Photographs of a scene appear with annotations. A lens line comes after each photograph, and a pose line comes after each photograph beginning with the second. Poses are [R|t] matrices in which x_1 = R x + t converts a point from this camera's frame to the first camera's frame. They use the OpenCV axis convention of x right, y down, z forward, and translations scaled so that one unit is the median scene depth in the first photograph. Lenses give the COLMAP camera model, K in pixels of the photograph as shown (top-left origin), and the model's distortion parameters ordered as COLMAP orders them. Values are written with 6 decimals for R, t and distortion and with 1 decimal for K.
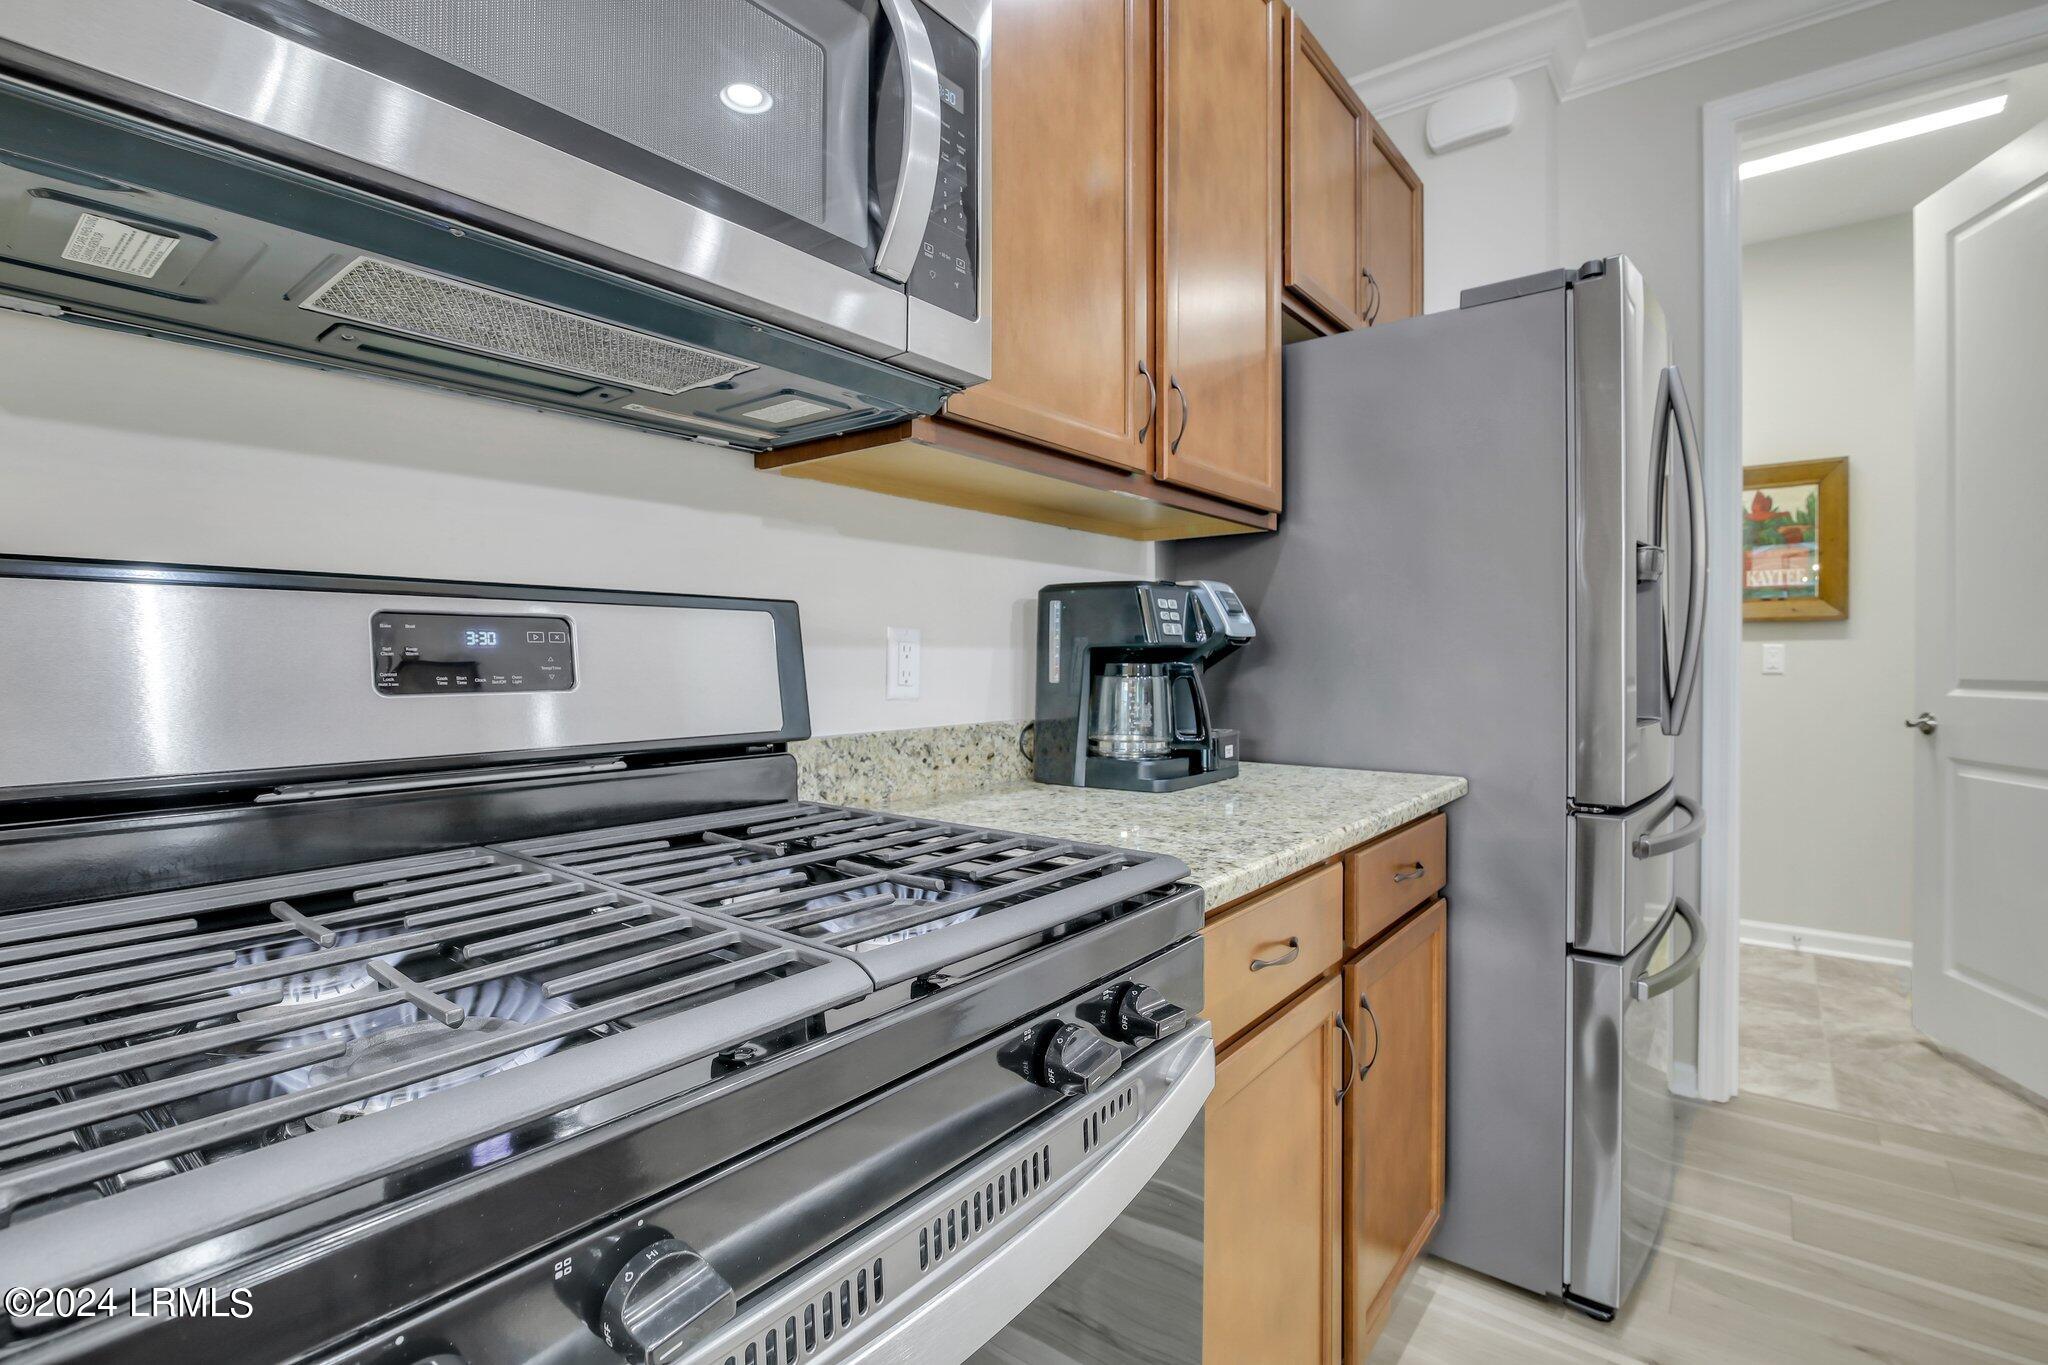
lens RADIAL K [[971.7, 0, 1019.0], [0, 971.7, 666.2], [0, 0, 1]] dist [-0.020494, 0.000618]
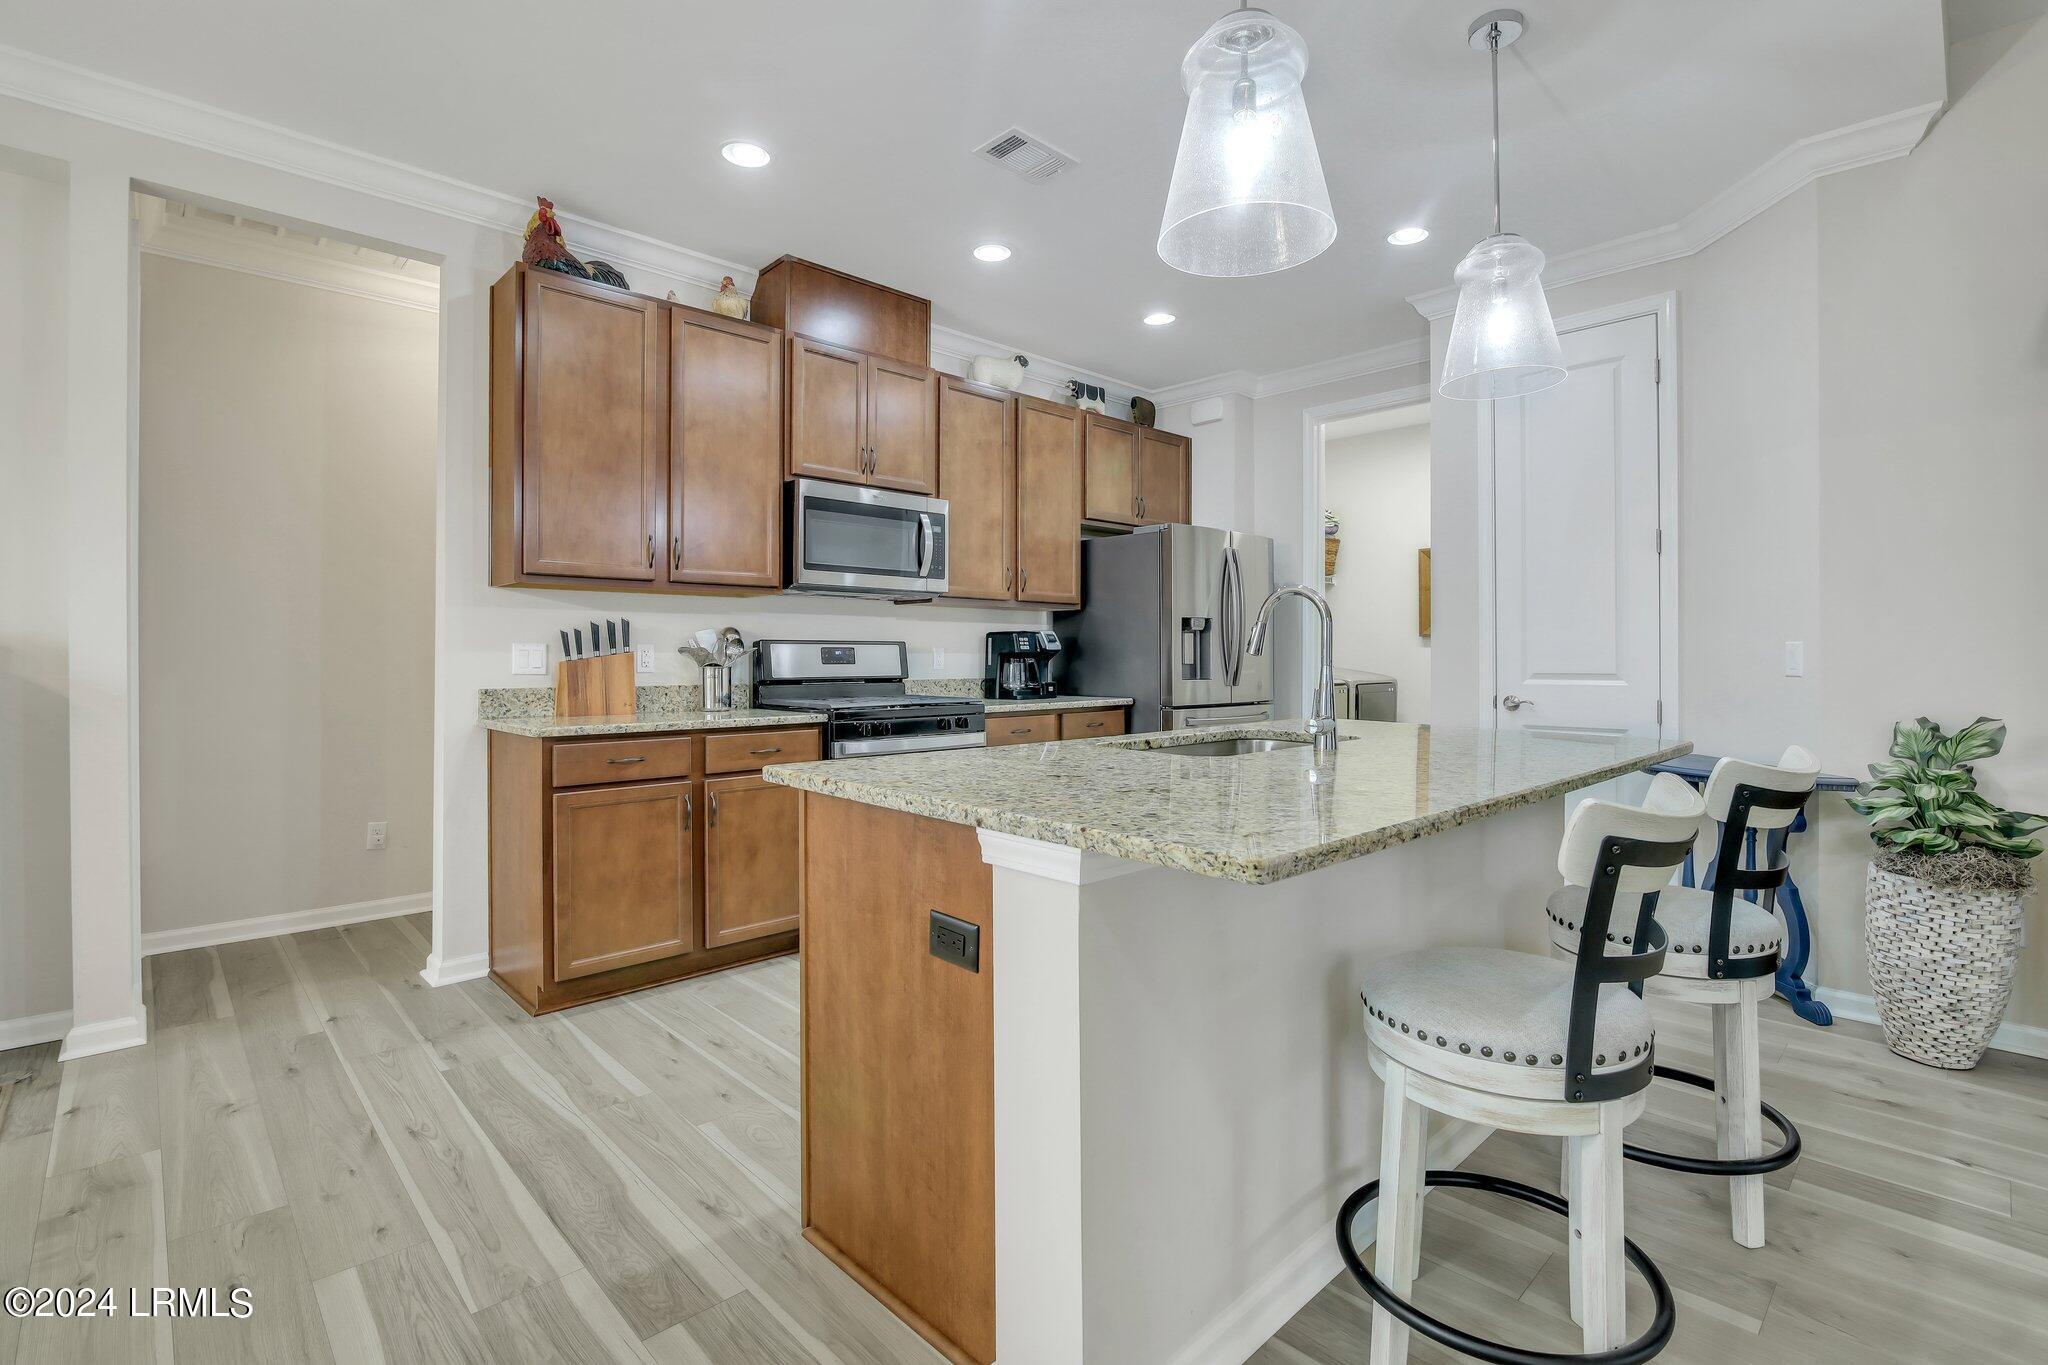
lens RADIAL K [[941.9, 0, 1034.4], [0, 941.9, 671.8], [0, 0, 1]] dist [-0.015908, 0.001578]
pose [[0.994578, -0.001697, -0.103978, 0.530386], [0.002126, 0.999990, 0.004014, 0.029497], [0.103970, -0.004213, 0.994572, -2.106159]]
